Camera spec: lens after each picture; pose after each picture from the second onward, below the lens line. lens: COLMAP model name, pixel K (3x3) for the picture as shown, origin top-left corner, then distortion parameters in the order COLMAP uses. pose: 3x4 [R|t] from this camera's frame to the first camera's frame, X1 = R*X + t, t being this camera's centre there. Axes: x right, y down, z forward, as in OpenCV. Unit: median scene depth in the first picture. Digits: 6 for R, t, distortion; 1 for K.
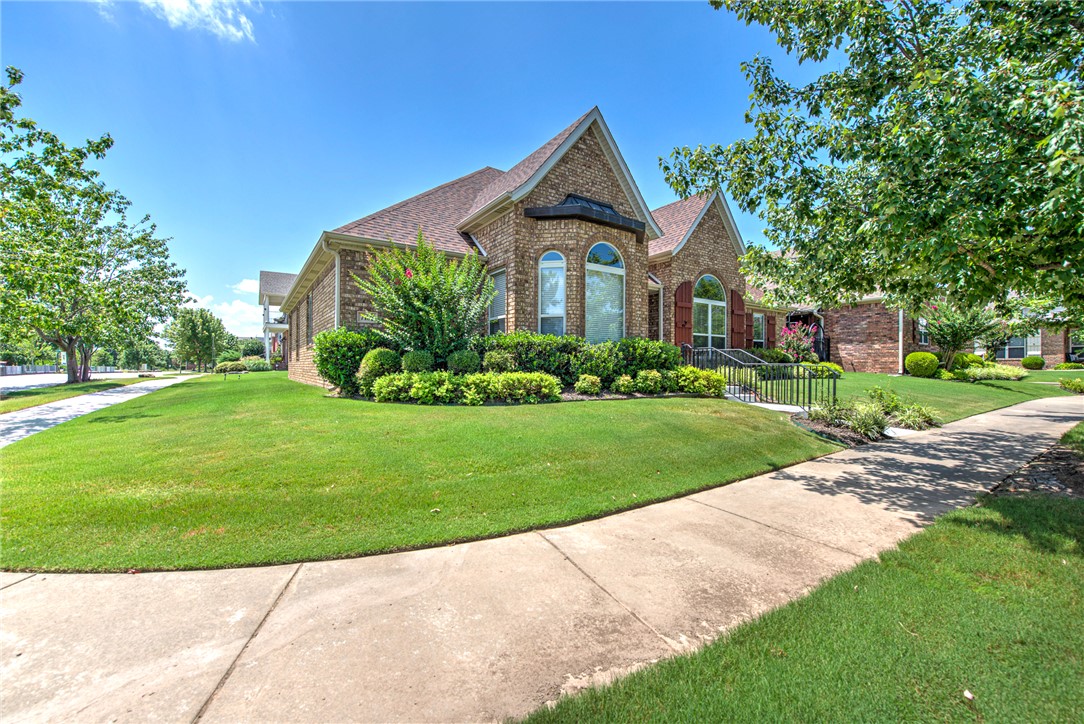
lens RADIAL K [[434.8, 0, 531.6], [0, 434.8, 362.0], [0, 0, 1]] dist [-0.000104, -0.001283]
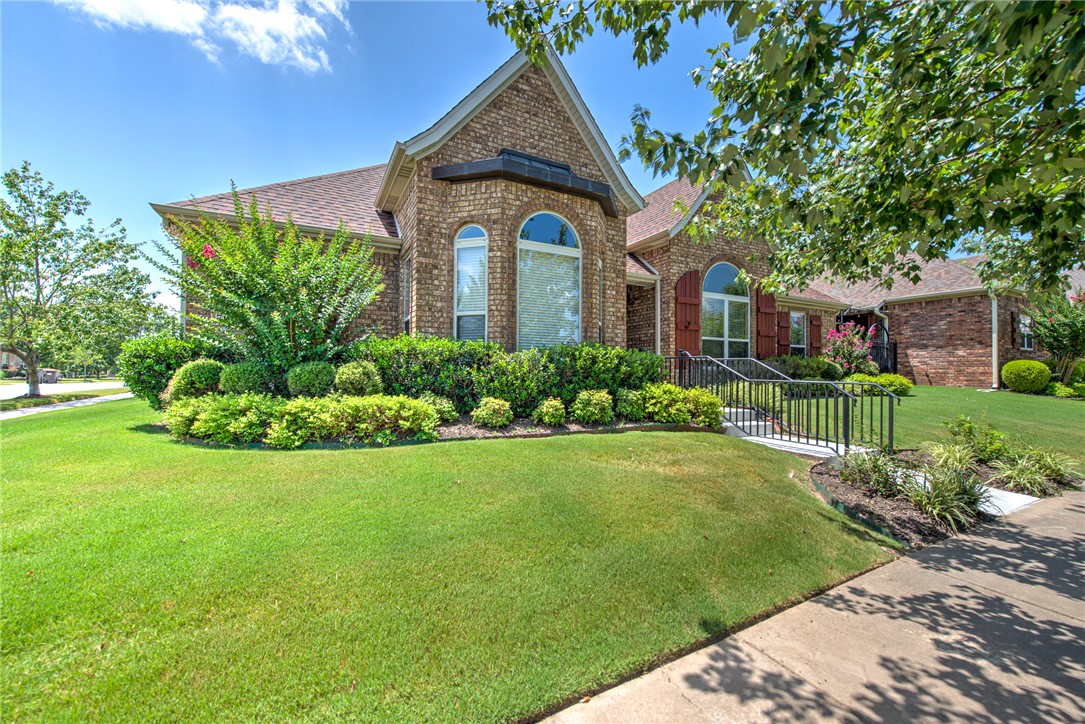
lens RADIAL K [[435.2, 0, 534.1], [0, 435.2, 362.5], [0, 0, 1]] dist [-0.000104, -0.001283]
pose [[0.994554, -0.001842, -0.104205, 0.223004], [0.000252, 0.999883, -0.015277, -0.012969], [0.104221, 0.015168, 0.994439, 0.282911]]
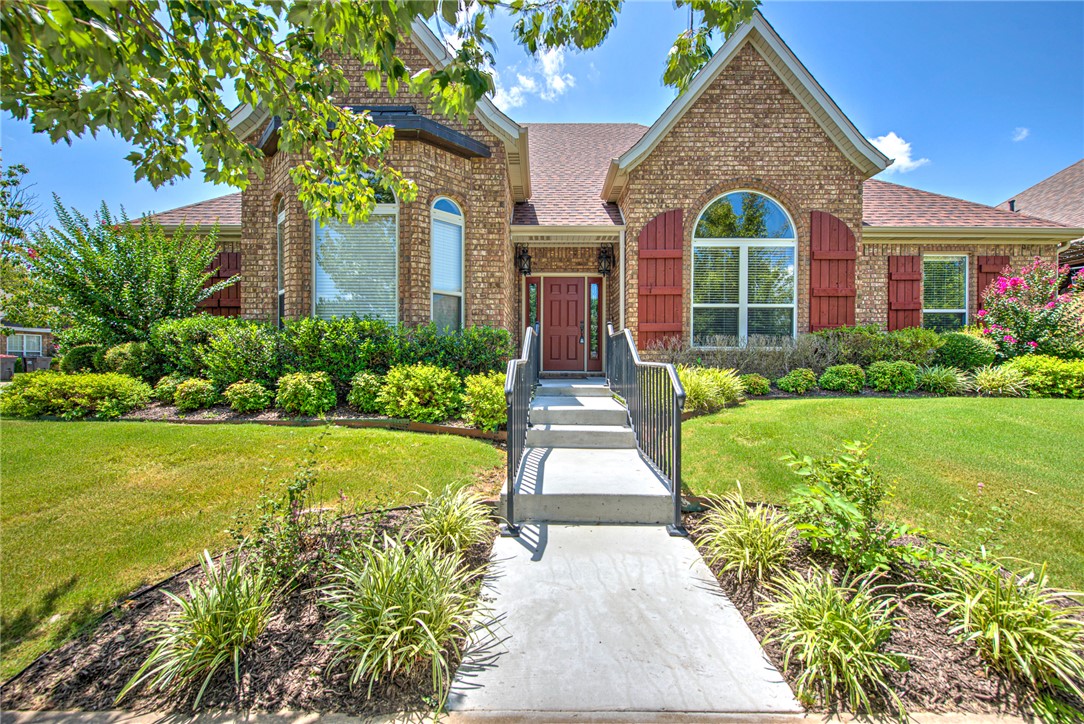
lens RADIAL K [[434.8, 0, 547.8], [0, 434.8, 361.1], [0, 0, 1]] dist [-0.000104, -0.001283]
pose [[0.827805, 0.004965, -0.560995, 0.769008], [0.003477, 0.999896, 0.013981, -0.003583], [0.561006, -0.013524, 0.827701, 0.647499]]
